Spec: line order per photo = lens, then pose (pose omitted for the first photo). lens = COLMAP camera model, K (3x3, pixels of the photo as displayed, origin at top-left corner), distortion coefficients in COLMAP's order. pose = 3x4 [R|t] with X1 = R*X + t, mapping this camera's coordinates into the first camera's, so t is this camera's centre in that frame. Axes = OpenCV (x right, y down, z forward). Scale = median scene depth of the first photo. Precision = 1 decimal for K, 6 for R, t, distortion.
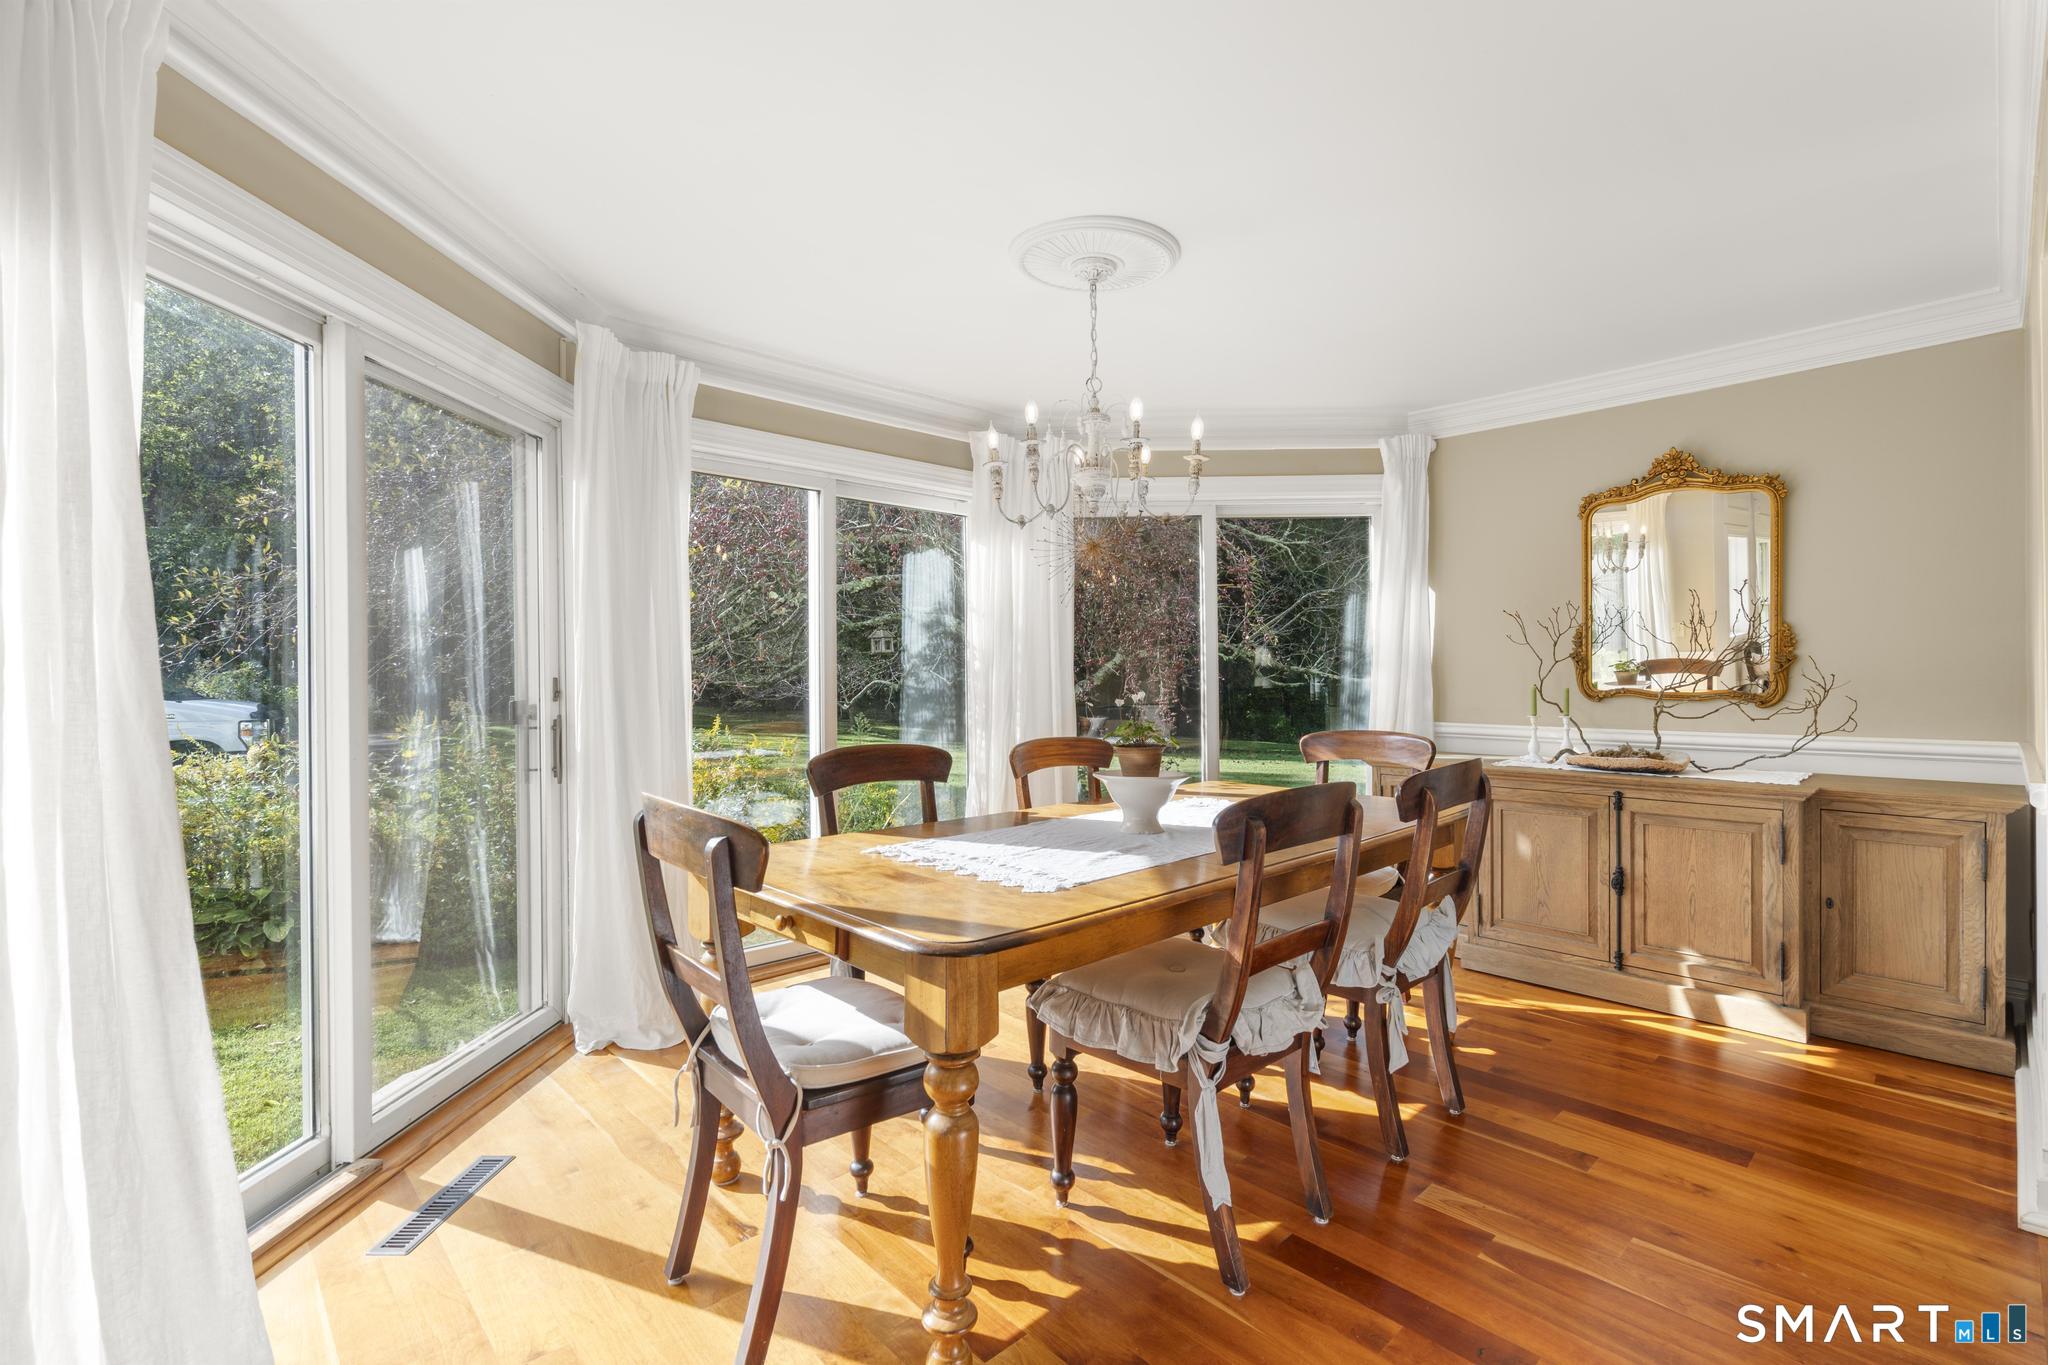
lens RADIAL K [[923.5, 0, 1031.3], [0, 923.5, 681.0], [0, 0, 1]] dist [-0.004514, 0.003058]
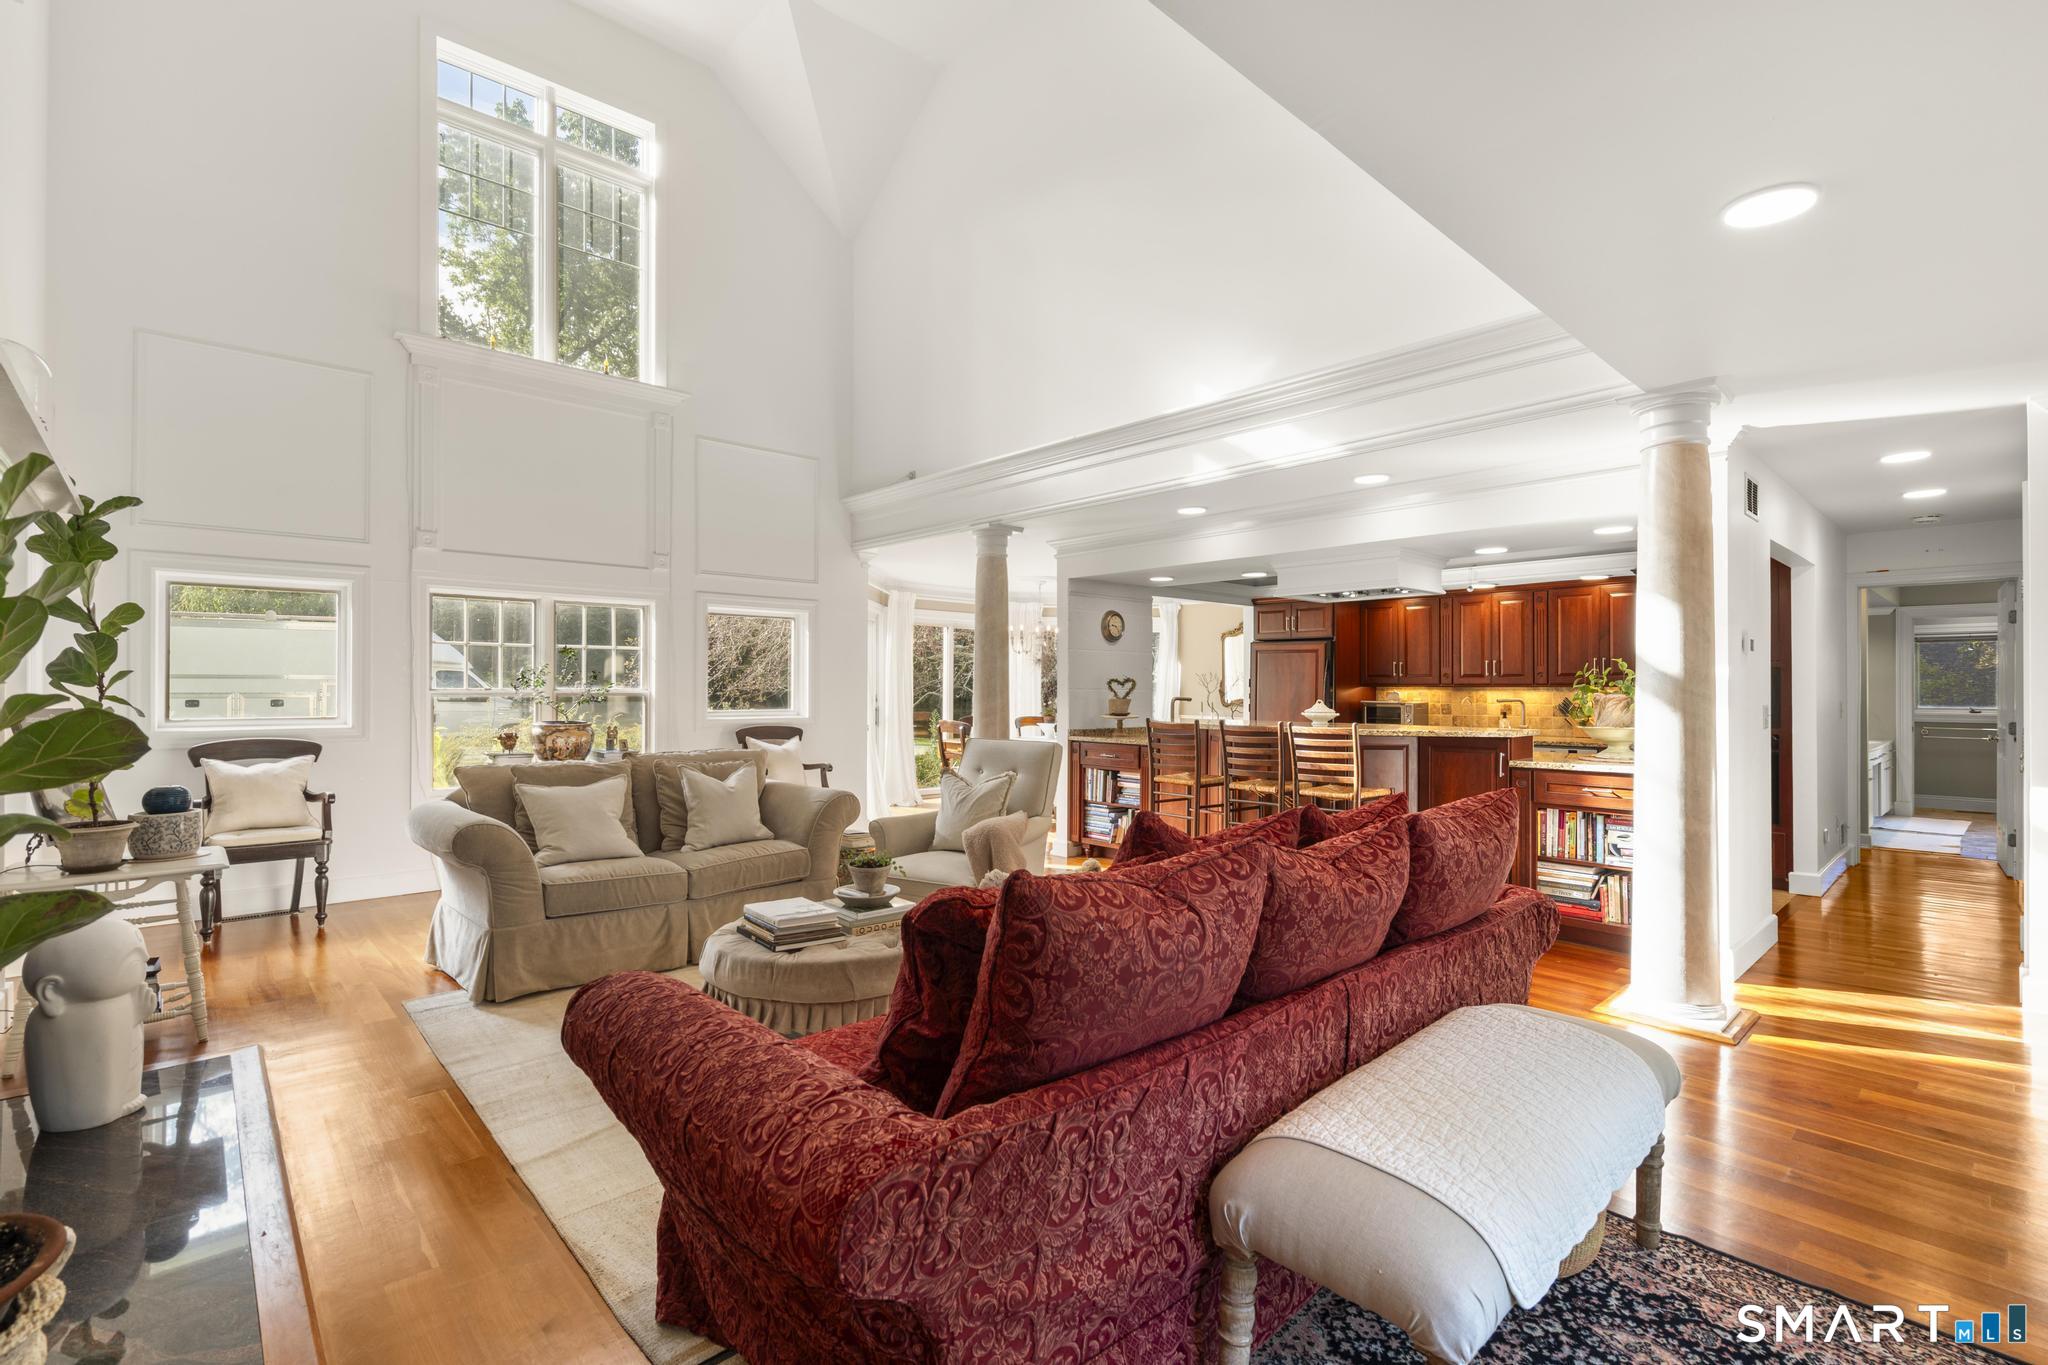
lens RADIAL K [[923.5, 0, 1031.3], [0, 923.5, 681.0], [0, 0, 1]] dist [-0.004514, 0.003058]
pose [[0.999792, 0.013690, -0.015130, 0.076808], [-0.013861, 0.999840, -0.011285, -0.018699], [0.014973, 0.011492, 0.999822, -2.194010]]
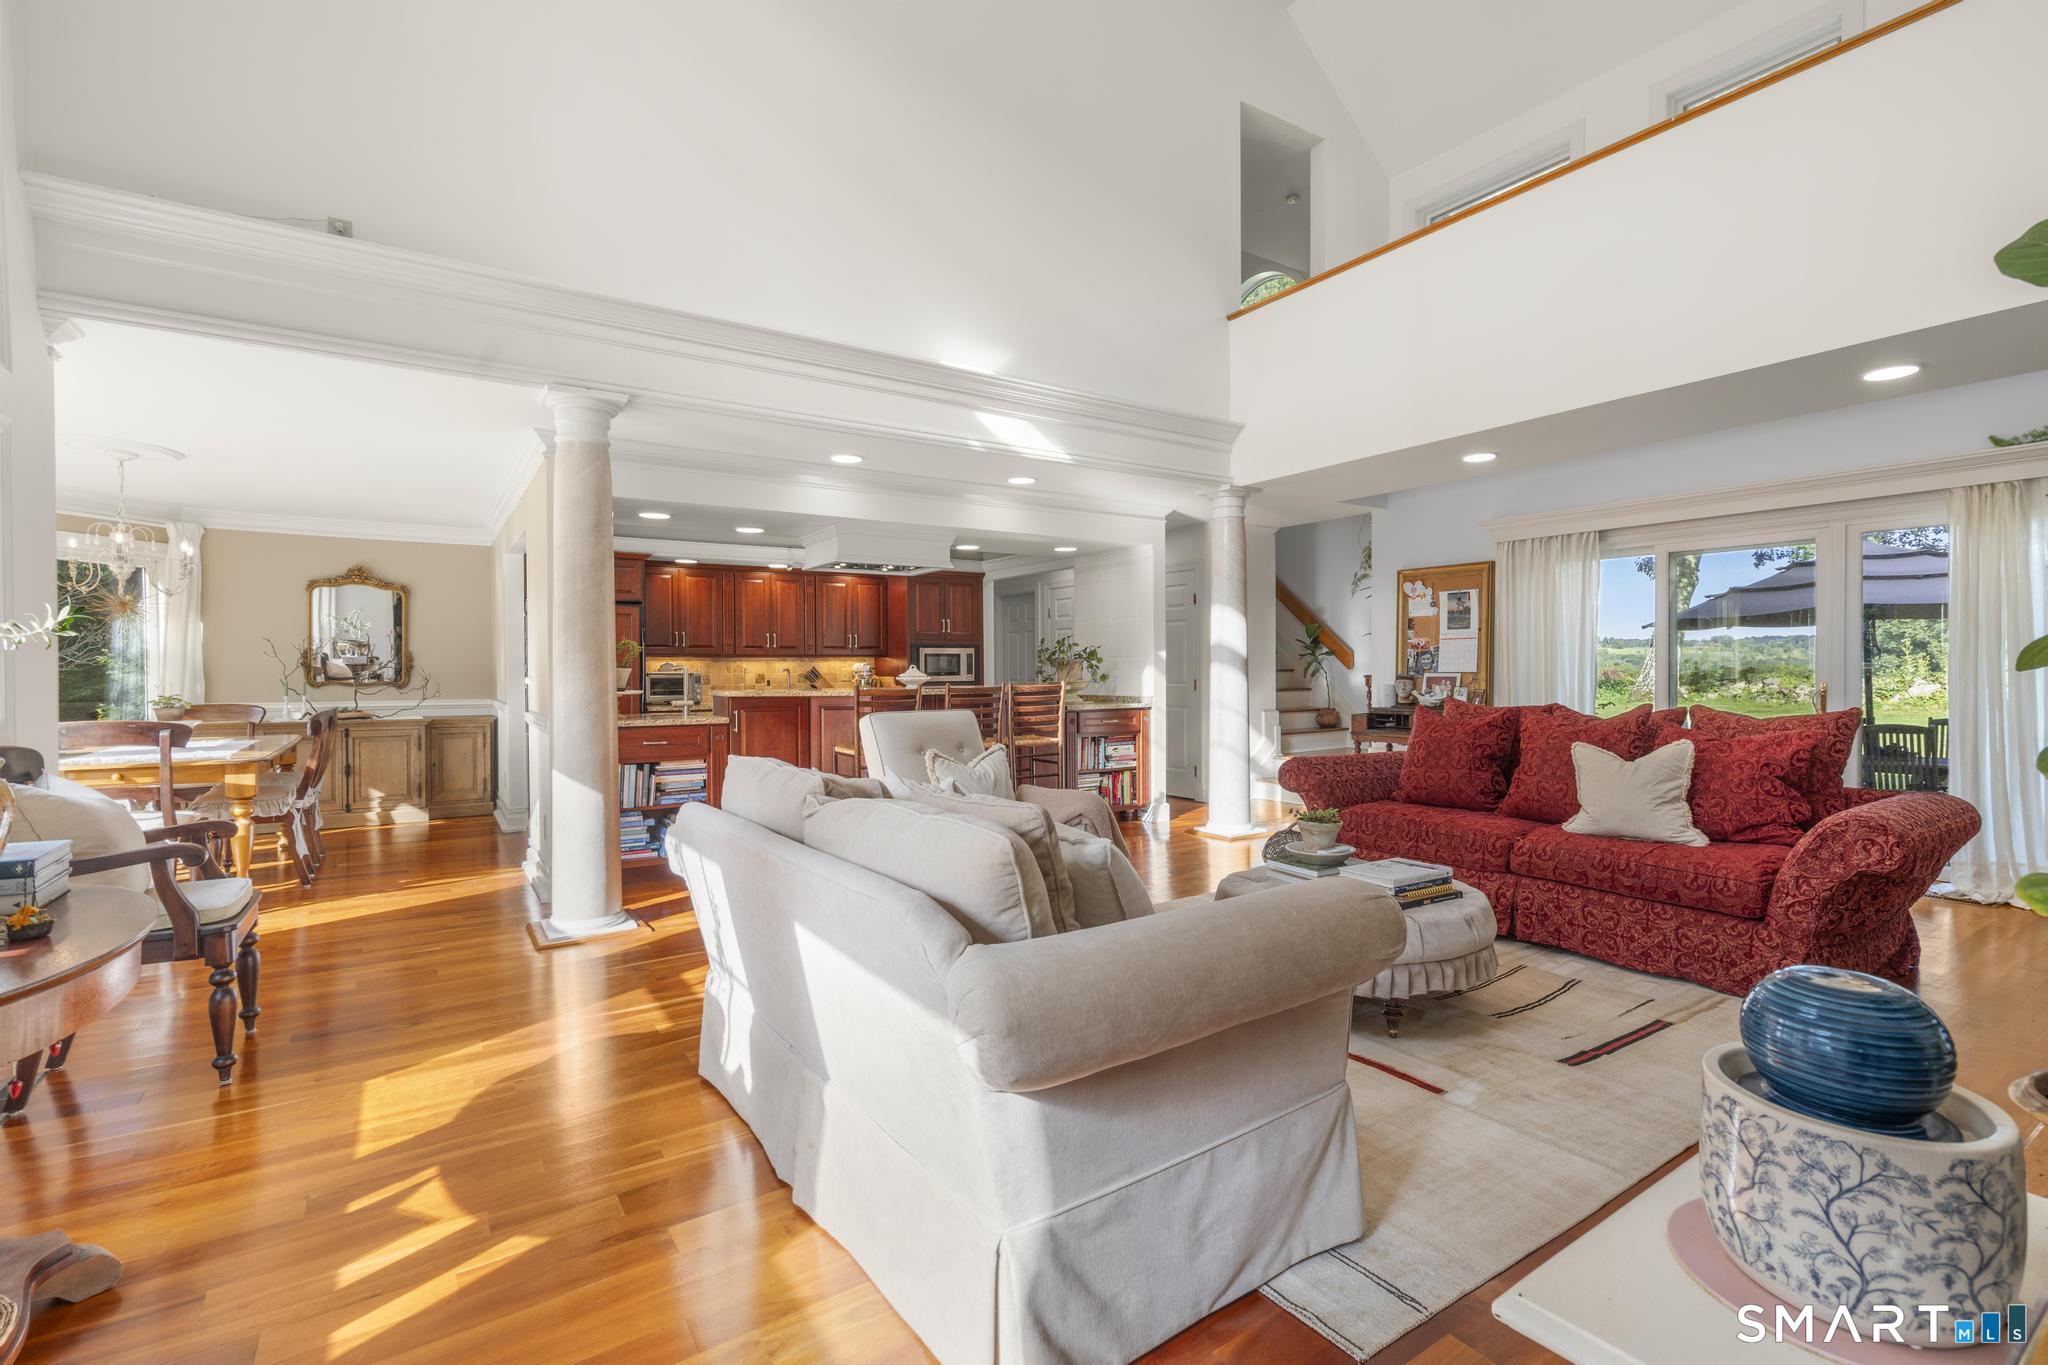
lens RADIAL K [[923.5, 0, 1031.3], [0, 923.5, 681.0], [0, 0, 1]] dist [-0.004514, 0.003058]
pose [[0.166979, -0.003619, 0.985954, -1.249637], [0.007443, 0.999969, 0.002410, 0.018214], [-0.985932, 0.006936, 0.167001, -0.953589]]
